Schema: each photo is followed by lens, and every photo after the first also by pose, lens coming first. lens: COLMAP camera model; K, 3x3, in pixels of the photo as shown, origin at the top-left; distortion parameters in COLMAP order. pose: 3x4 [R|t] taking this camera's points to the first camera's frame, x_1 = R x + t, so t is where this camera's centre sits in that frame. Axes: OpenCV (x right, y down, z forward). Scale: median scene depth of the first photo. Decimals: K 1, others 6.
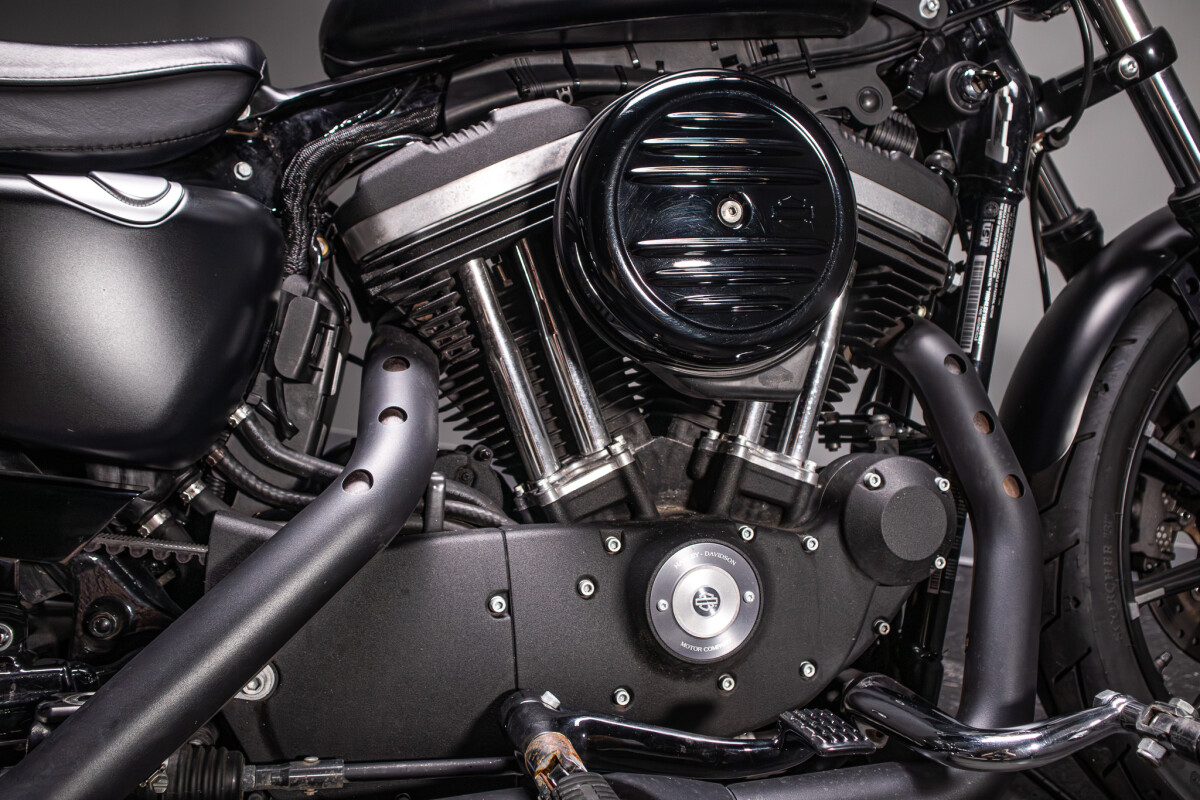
lens RADIAL K [[1035.9, 0, 600.0], [0, 1035.9, 395.1], [0, 0, 1]] dist [0.003762, 0.008595]
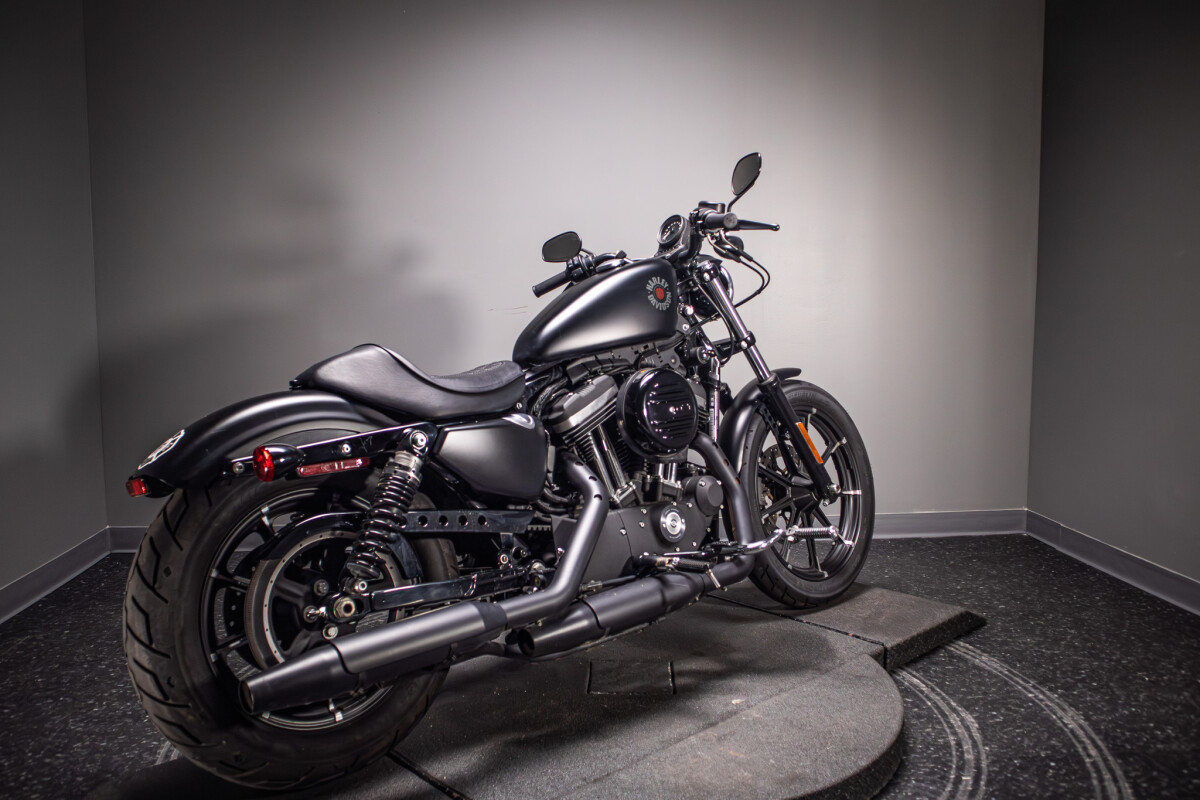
lens RADIAL K [[995.0, 0, 600.8], [0, 995.0, 401.0], [0, 0, 1]] dist [0.015539, 0.006278]
pose [[0.889862, -0.078689, 0.449393, -1.286646], [0.108635, 0.993228, -0.041197, -0.075153], [-0.443108, 0.085479, 0.892384, -1.528857]]
